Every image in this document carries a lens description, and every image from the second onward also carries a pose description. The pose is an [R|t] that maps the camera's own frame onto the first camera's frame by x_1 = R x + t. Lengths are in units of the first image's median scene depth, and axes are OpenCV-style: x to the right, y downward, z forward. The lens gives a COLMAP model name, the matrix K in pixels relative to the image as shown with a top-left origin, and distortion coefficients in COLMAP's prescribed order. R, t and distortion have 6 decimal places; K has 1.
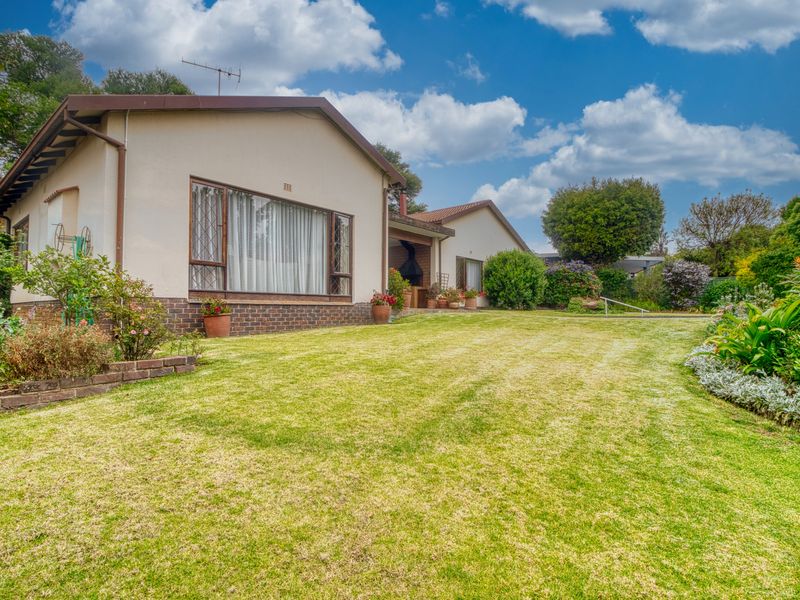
lens RADIAL K [[418.8, 0, 405.4], [0, 418.8, 301.2], [0, 0, 1]] dist [-0.004000, -0.000875]
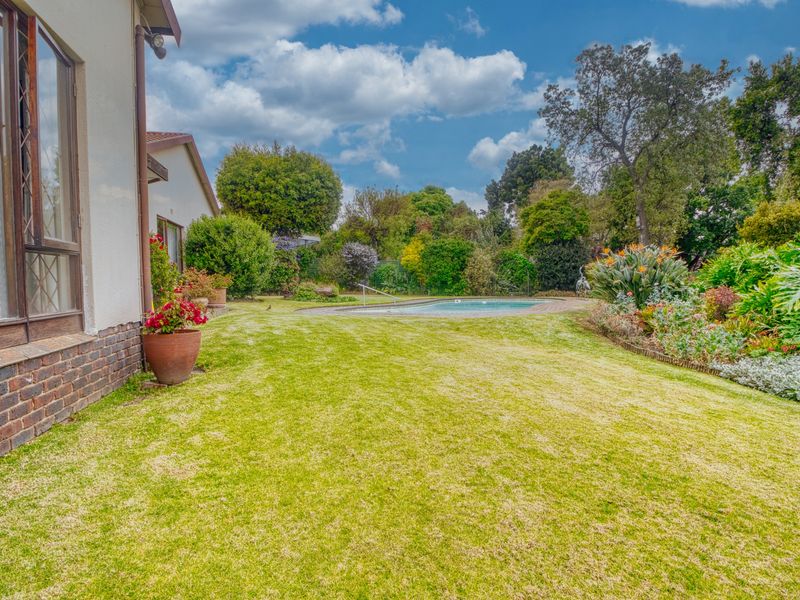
lens RADIAL K [[418.8, 0, 405.4], [0, 418.8, 301.2], [0, 0, 1]] dist [-0.004000, -0.000875]
pose [[0.625352, -0.039230, 0.779356, -0.090726], [-0.012389, 0.998111, 0.060181, -0.017821], [-0.780244, -0.047290, 0.623685, 0.245010]]
